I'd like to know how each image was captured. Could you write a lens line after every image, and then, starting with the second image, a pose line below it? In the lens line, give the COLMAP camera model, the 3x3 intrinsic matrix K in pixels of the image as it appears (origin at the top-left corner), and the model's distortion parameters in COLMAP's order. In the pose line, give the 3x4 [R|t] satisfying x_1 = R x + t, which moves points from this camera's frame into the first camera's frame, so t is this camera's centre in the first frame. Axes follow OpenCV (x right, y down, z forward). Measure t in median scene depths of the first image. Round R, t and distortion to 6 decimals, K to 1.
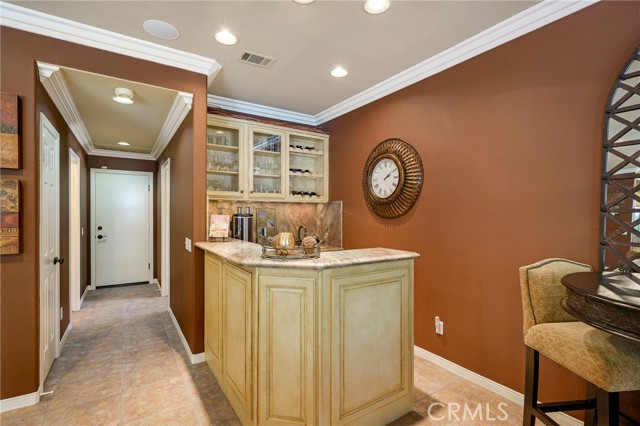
lens RADIAL K [[297.4, 0, 322.4], [0, 297.4, 215.1], [0, 0, 1]] dist [-0.001095, 0.001002]
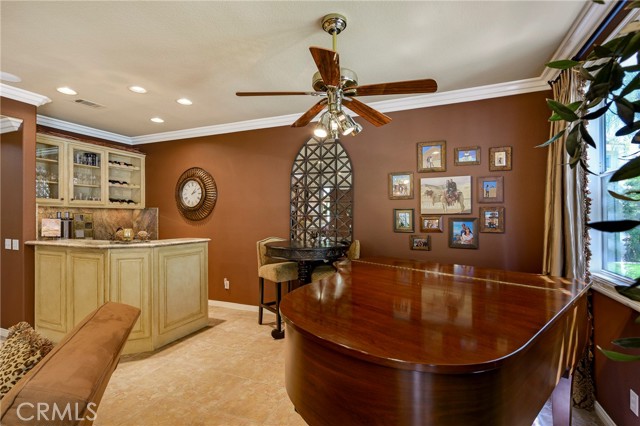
lens RADIAL K [[297.4, 0, 322.8], [0, 297.4, 218.5], [0, 0, 1]] dist [-0.001095, 0.001002]
pose [[0.823013, -0.005492, 0.567996, -0.103496], [0.005430, 0.999984, 0.001801, 0.001802], [-0.567996, 0.001602, 0.823030, -0.635449]]
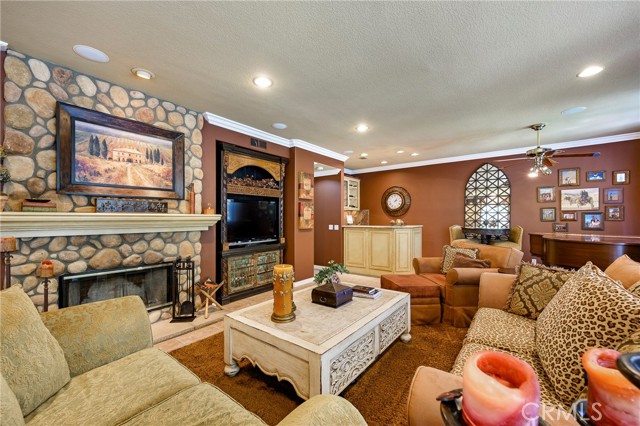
lens RADIAL K [[259.5, 0, 321.5], [0, 259.5, 215.7], [0, 0, 1]] dist [-0.004198, 0.000615]
pose [[0.938934, -0.006057, 0.344045, -1.251086], [0.011748, 0.999826, -0.014457, 0.029164], [-0.343898, 0.017616, 0.938842, -0.975579]]
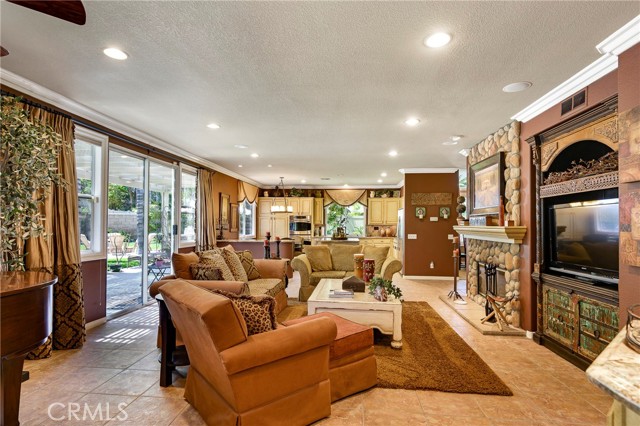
lens RADIAL K [[320.0, 0, 321.9], [0, 320.0, 226.9], [0, 0, 1]] dist [-0.005488, -0.000753]
pose [[-0.617556, -0.005779, -0.786506, 0.243668], [-0.018210, 0.999810, 0.006952, 0.006293], [0.786316, 0.018615, -0.617543, 0.523468]]
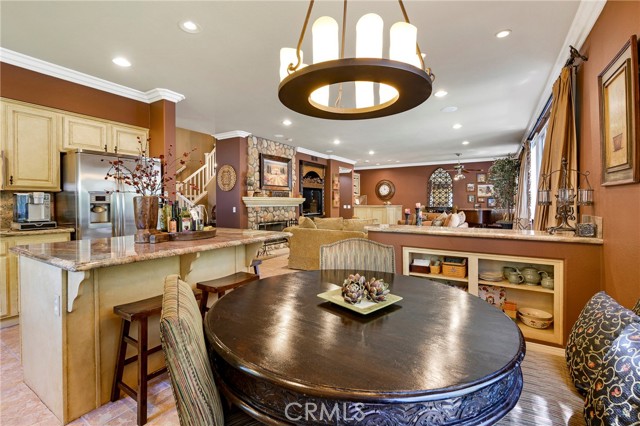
lens RADIAL K [[297.4, 0, 332.8], [0, 297.4, 204.1], [0, 0, 1]] dist [-0.001095, 0.001002]
pose [[0.884139, -0.010346, 0.467109, -2.328000], [0.011451, 0.999934, 0.000474, 0.056451], [-0.467083, 0.004930, 0.884200, -2.236920]]
